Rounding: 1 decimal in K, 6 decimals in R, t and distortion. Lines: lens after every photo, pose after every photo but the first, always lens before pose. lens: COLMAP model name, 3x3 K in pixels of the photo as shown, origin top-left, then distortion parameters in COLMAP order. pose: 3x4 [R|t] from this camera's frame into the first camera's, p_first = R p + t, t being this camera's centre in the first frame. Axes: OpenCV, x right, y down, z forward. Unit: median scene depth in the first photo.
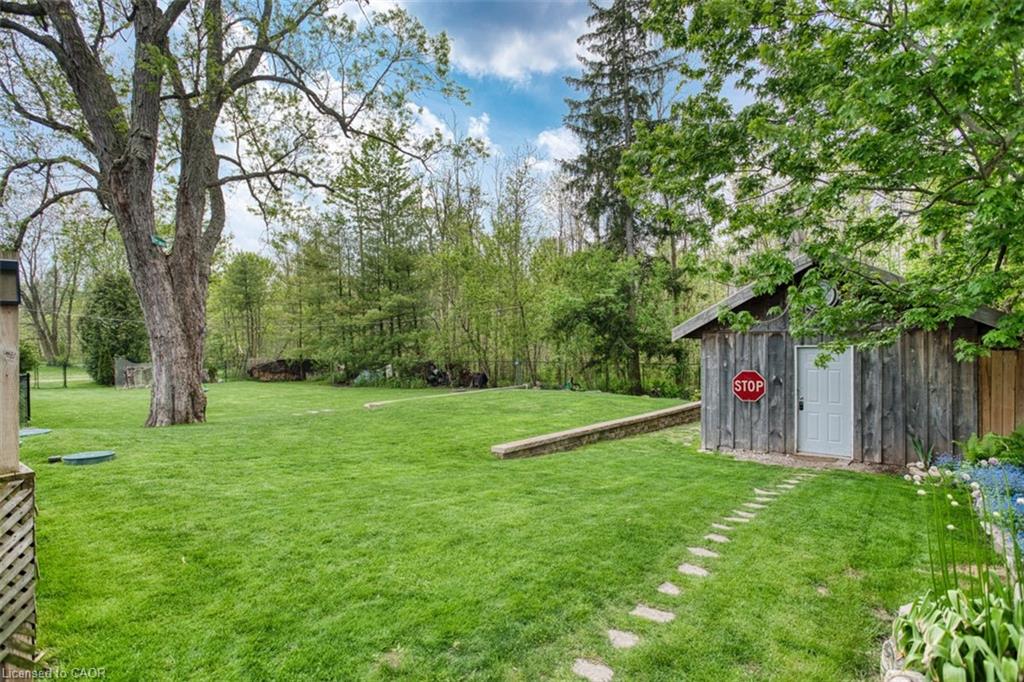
lens RADIAL K [[501.7, 0, 505.4], [0, 501.7, 370.0], [0, 0, 1]] dist [-0.020811, 0.004401]
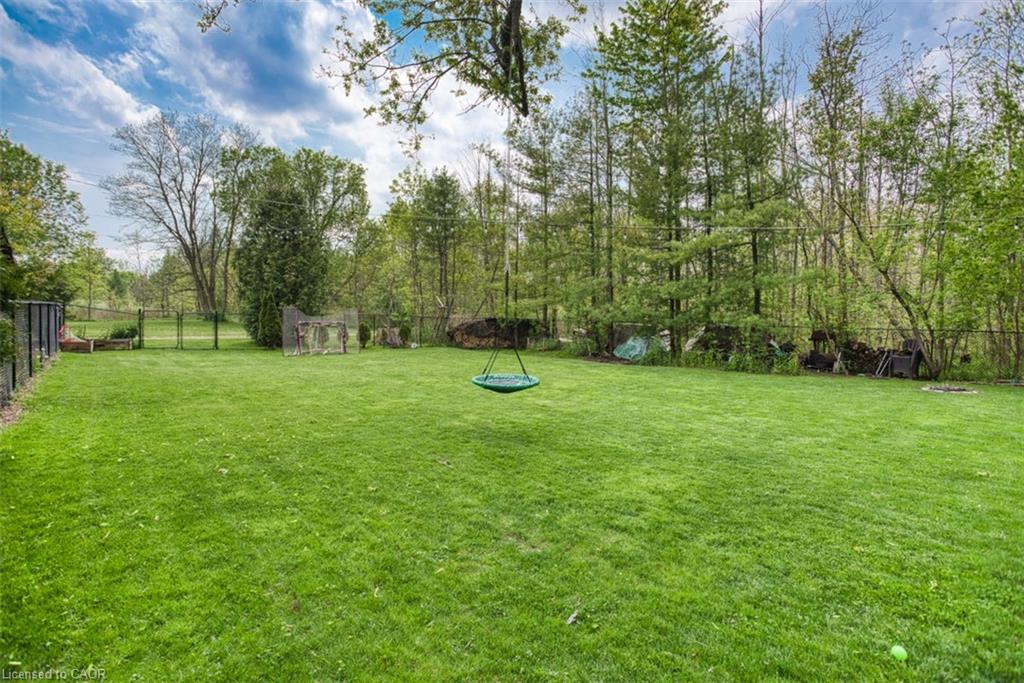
lens RADIAL K [[501.7, 0, 512.5], [0, 501.7, 341.2], [0, 0, 1]] dist [-0.020811, 0.004401]
pose [[0.978794, 0.032033, -0.202326, -0.293476], [-0.031159, 0.999486, 0.007501, 0.005920], [0.202462, -0.001037, 0.979290, 0.343421]]
